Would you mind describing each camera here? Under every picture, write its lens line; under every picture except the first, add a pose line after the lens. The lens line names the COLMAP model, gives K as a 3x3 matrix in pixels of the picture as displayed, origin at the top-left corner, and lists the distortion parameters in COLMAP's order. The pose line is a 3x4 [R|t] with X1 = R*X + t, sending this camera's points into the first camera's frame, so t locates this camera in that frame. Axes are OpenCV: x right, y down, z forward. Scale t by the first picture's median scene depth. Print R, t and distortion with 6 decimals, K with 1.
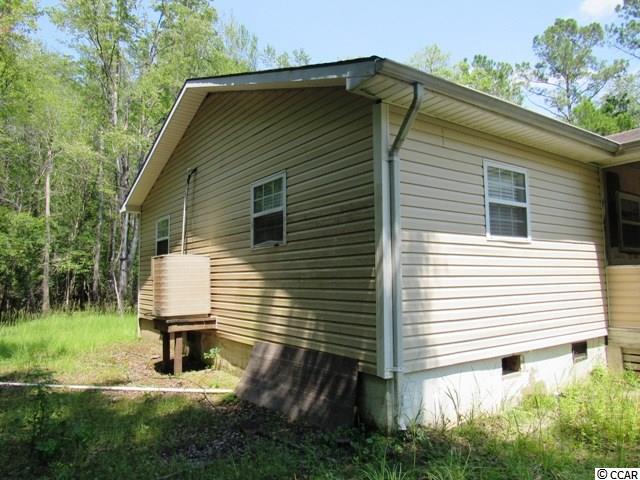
lens RADIAL K [[461.2, 0, 318.5], [0, 461.2, 238.3], [0, 0, 1]] dist [-0.027135, 0.011719]
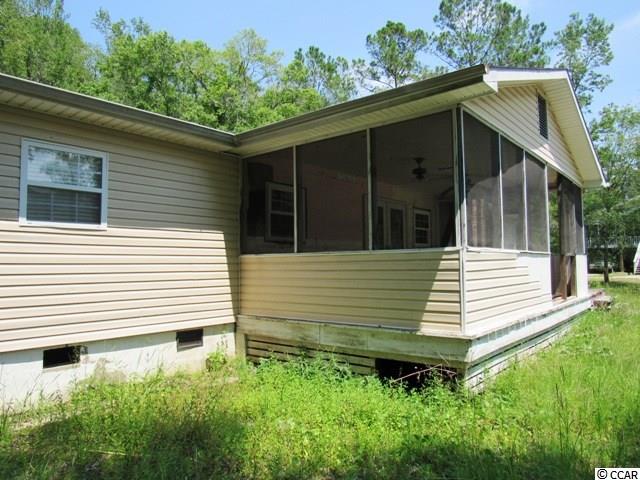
lens RADIAL K [[461.2, 0, 318.5], [0, 461.2, 238.3], [0, 0, 1]] dist [-0.027135, 0.011719]
pose [[0.967720, 0.020563, 0.251186, 0.500375], [-0.028600, 0.999188, 0.028386, -0.009692], [-0.250398, -0.034653, 0.967522, -0.035622]]
